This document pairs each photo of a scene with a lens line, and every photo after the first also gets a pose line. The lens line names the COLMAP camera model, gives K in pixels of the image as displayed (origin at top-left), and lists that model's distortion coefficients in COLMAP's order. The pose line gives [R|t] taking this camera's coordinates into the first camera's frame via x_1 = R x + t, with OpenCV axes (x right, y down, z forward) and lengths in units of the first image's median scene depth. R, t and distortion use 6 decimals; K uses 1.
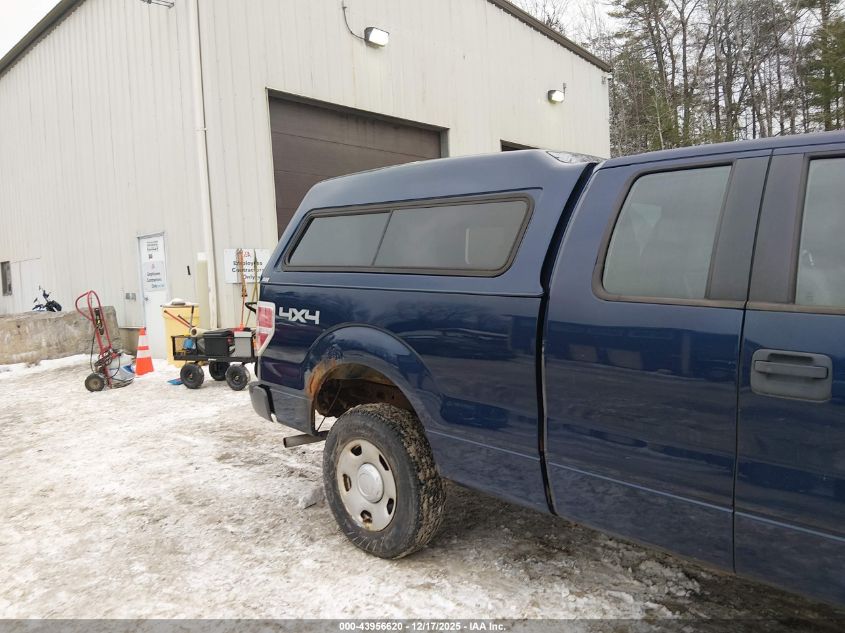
lens RADIAL K [[648.2, 0, 438.7], [0, 648.2, 317.2], [0, 0, 1]] dist [0.098889, -0.167472]
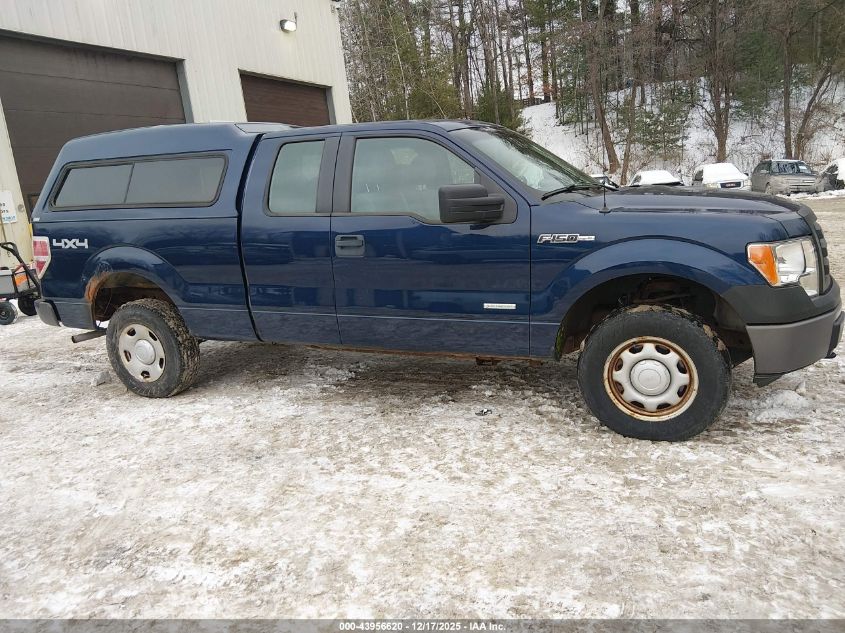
lens RADIAL K [[648.2, 0, 438.7], [0, 648.2, 317.2], [0, 0, 1]] dist [0.098889, -0.167472]
pose [[0.940501, -0.122909, 0.316784, 0.053787], [0.083618, 0.987335, 0.134822, 0.027738], [-0.329342, -0.100312, 0.938867, -0.553082]]
